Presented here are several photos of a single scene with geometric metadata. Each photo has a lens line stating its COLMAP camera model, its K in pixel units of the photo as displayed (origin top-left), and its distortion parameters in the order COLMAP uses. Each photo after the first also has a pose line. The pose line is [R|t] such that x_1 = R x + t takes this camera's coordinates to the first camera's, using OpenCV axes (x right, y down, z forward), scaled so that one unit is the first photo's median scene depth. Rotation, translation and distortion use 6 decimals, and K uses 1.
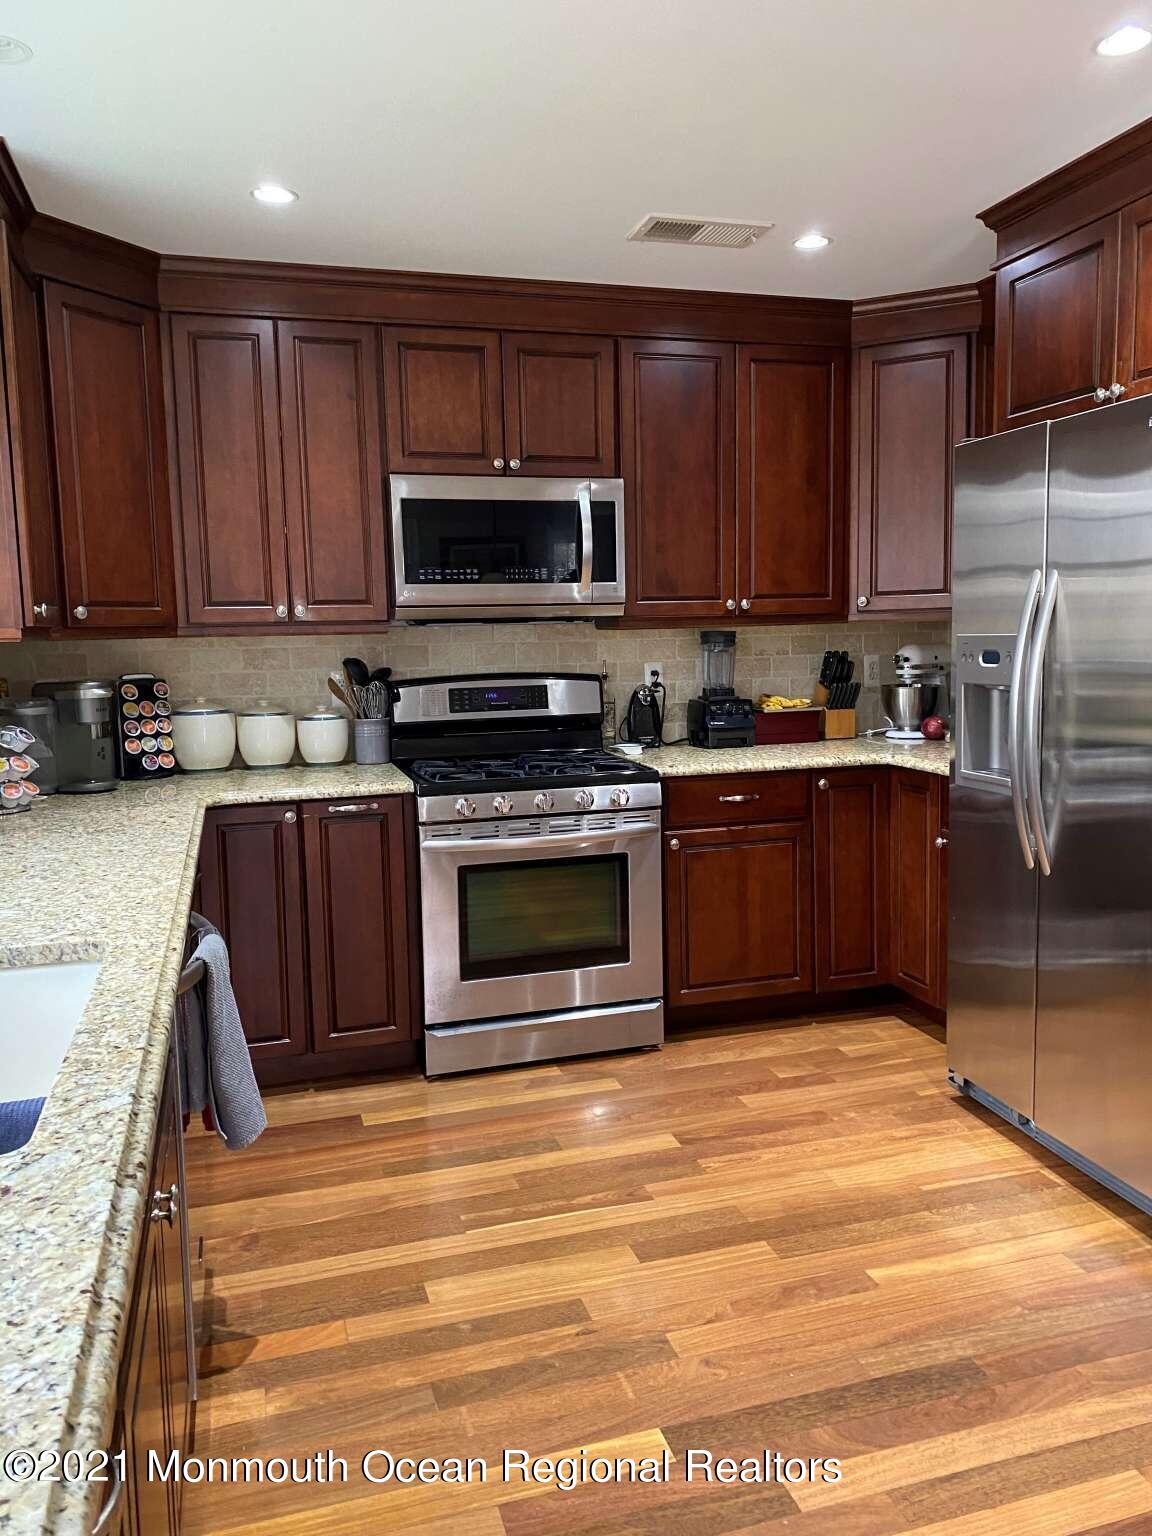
lens RADIAL K [[1195.1, 0, 576.0], [0, 1195.1, 768.0], [0, 0, 1]] dist [0.041524, -0.000611]
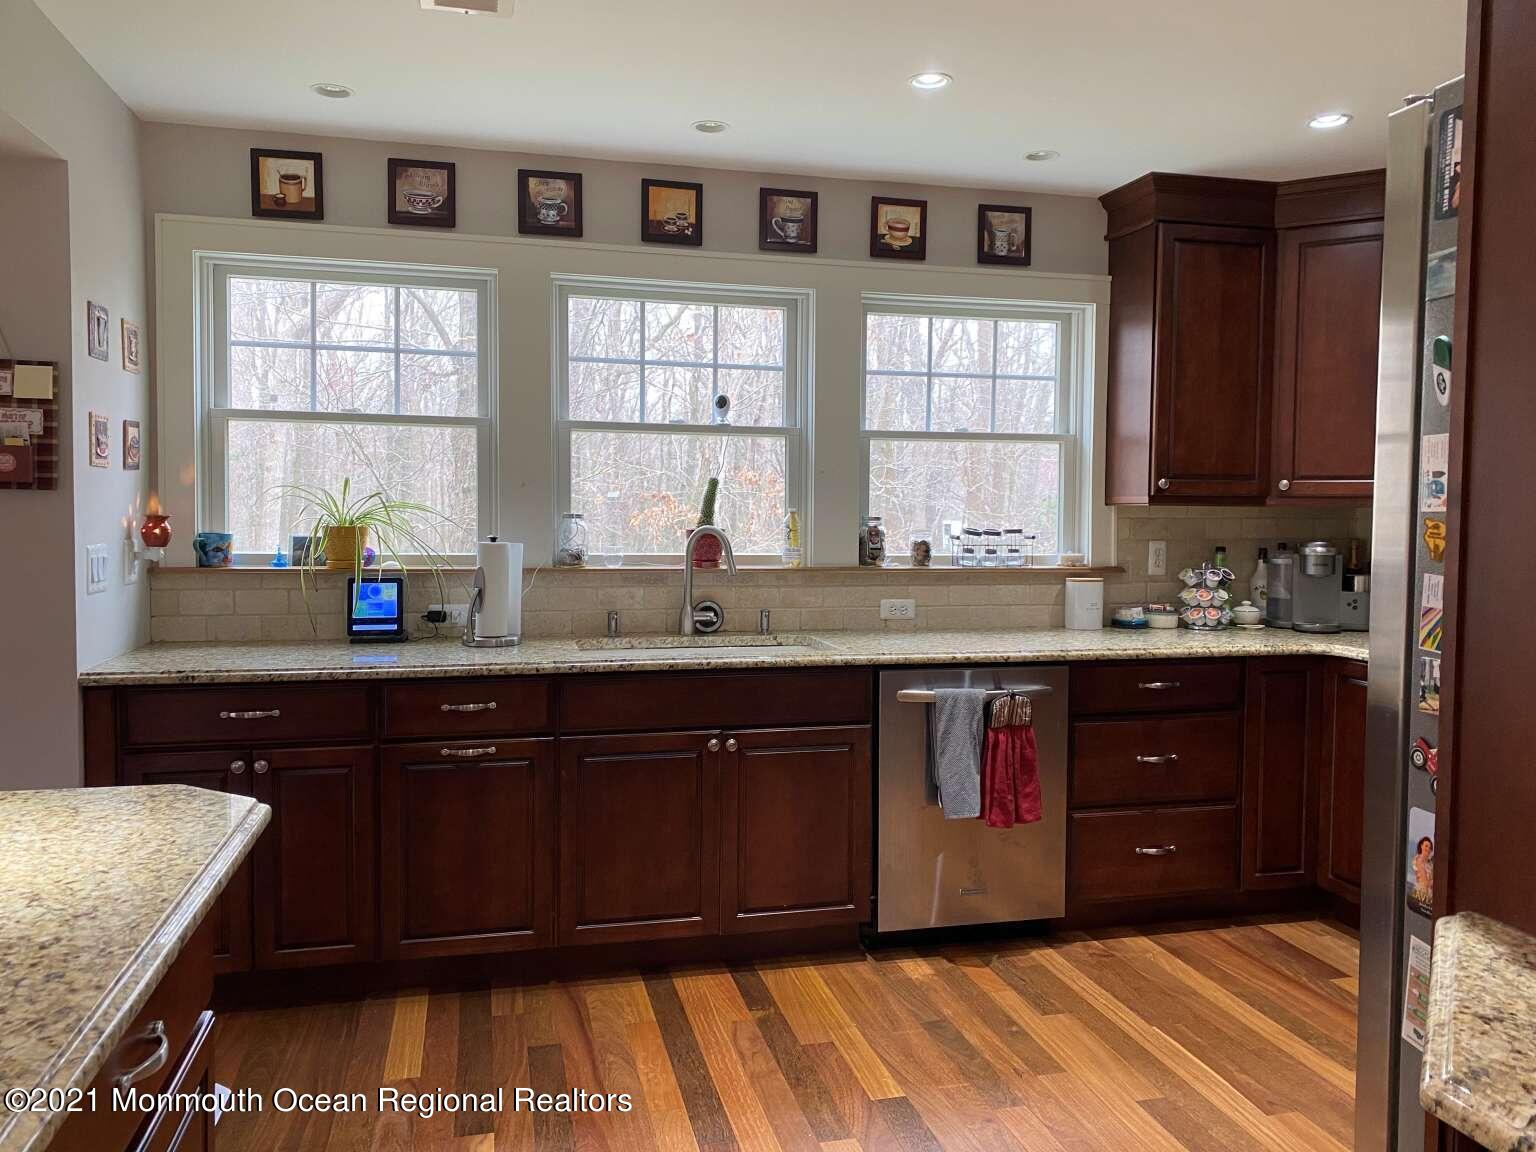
lens RADIAL K [[1195.1, 0, 772.8], [0, 1195.1, 546.5], [0, 0, 1]] dist [0.041524, -0.000611]
pose [[-0.035545, 0.065198, -0.997239, 1.143291], [-0.128563, 0.989280, 0.069260, -0.109899], [0.991064, 0.130670, -0.026782, 0.673290]]
